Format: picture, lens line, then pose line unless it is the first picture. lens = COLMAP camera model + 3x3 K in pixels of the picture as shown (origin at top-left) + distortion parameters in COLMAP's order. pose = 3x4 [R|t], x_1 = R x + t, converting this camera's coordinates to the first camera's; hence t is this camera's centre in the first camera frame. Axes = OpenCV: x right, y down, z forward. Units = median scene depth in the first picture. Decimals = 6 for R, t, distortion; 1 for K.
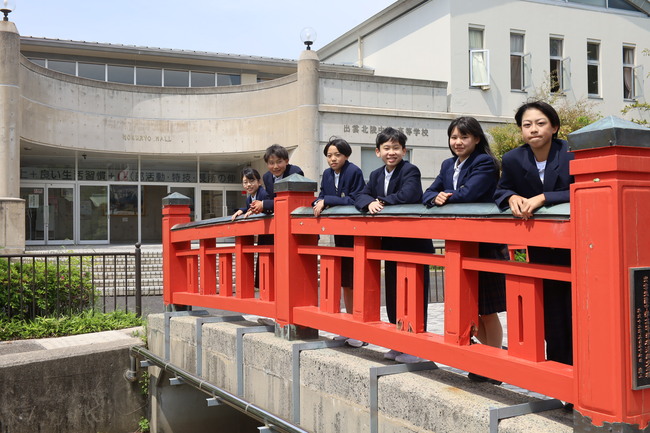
lens RADIAL K [[769.8, 0, 325.0], [0, 769.8, 216.5], [0, 0, 1]] dist [0.002808, 0.000264]
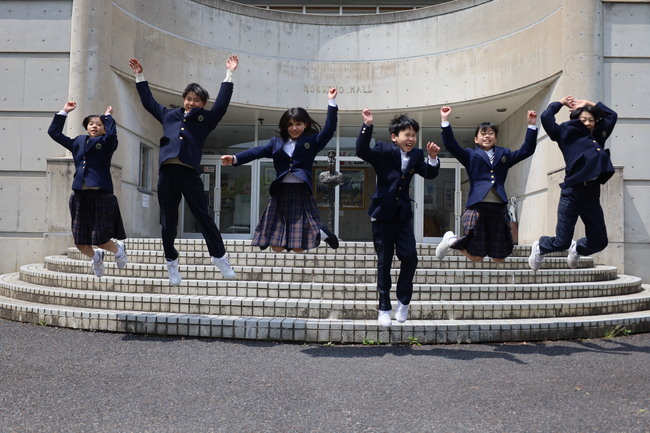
lens RADIAL K [[654.5, 0, 325.0], [0, 654.5, 216.5], [0, 0, 1]] dist [-0.004725, -0.011327]
pose [[0.911467, 0.004021, -0.411354, 0.003329], [-0.014770, 0.999627, -0.022957, 0.028484], [0.411108, 0.027000, 0.911187, 0.468326]]
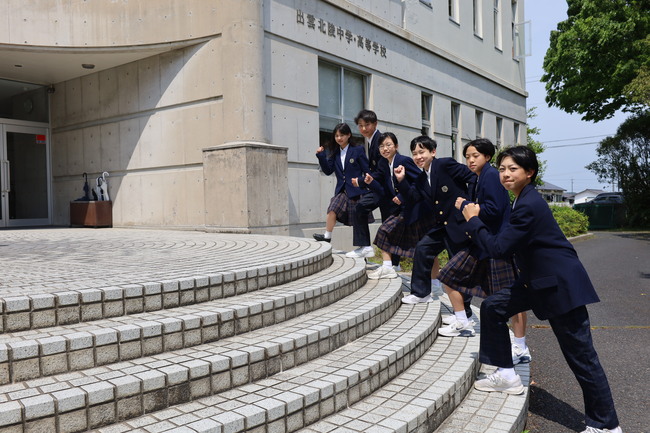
lens RADIAL K [[561.8, 0, 325.0], [0, 561.8, 216.5], [0, 0, 1]] dist [-0.005686, -0.006847]
pose [[0.851413, -0.017566, 0.524202, -0.163760], [0.001085, 0.999496, 0.031731, 0.015762], [-0.524495, -0.026448, 0.851002, 0.614285]]
